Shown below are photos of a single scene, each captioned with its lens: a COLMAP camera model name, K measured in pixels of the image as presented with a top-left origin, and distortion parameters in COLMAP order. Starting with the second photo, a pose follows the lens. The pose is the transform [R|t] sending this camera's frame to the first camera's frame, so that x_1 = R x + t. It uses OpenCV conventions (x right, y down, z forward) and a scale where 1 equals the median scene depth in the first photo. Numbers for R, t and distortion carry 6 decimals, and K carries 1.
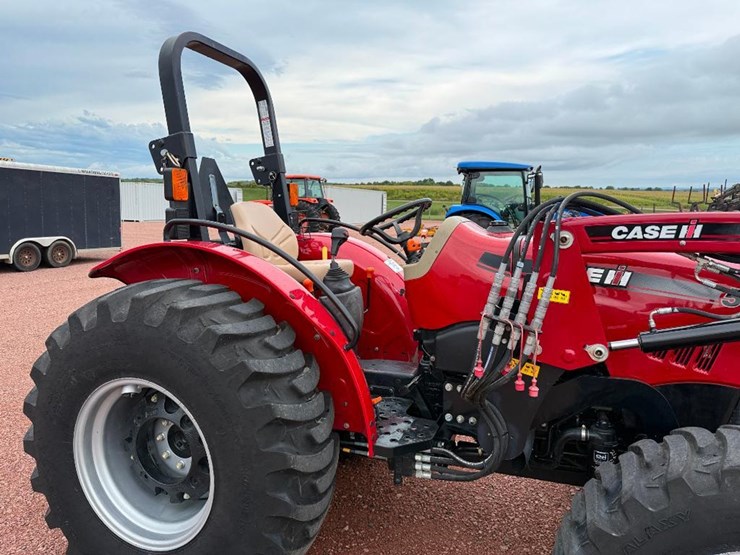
lens RADIAL K [[521.5, 0, 370.3], [0, 521.5, 271.3], [0, 0, 1]] dist [0.098169, -0.158895]
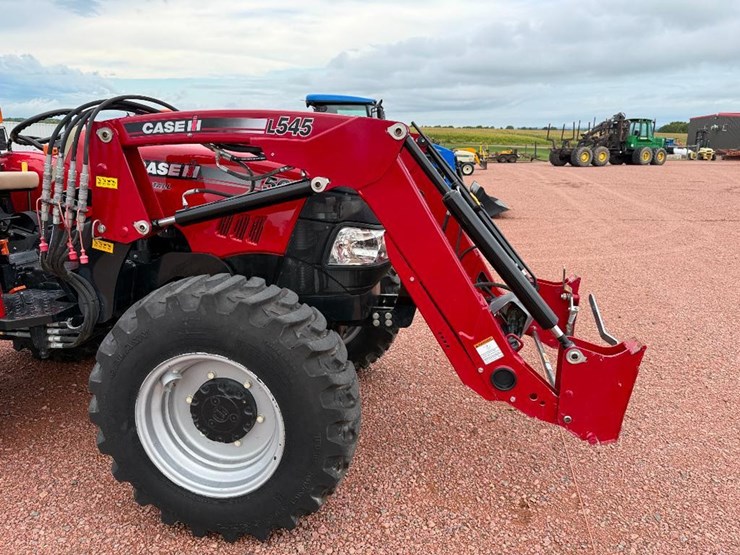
lens RADIAL K [[524.9, 0, 368.3], [0, 524.9, 277.7], [0, 0, 1]] dist [0.067019, -0.102992]
pose [[0.986884, -0.046265, 0.154659, 0.624315], [0.027647, 0.992336, 0.120435, 0.111910], [-0.159045, -0.114580, 0.980600, -0.268336]]
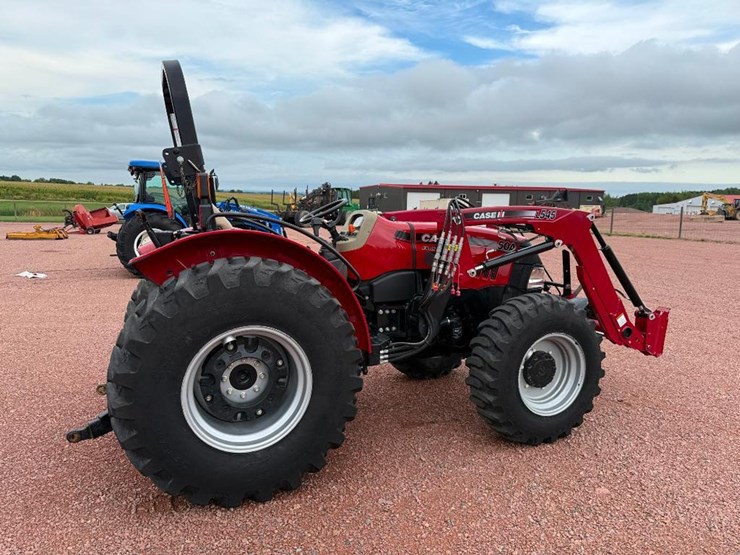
lens RADIAL K [[522.4, 0, 370.0], [0, 522.4, 277.5], [0, 0, 1]] dist [0.131300, -0.208027]
pose [[0.737120, -0.090828, 0.669631, -1.057467], [0.083835, 0.995562, 0.042752, 0.039402], [-0.670542, 0.024625, 0.741463, -0.235549]]
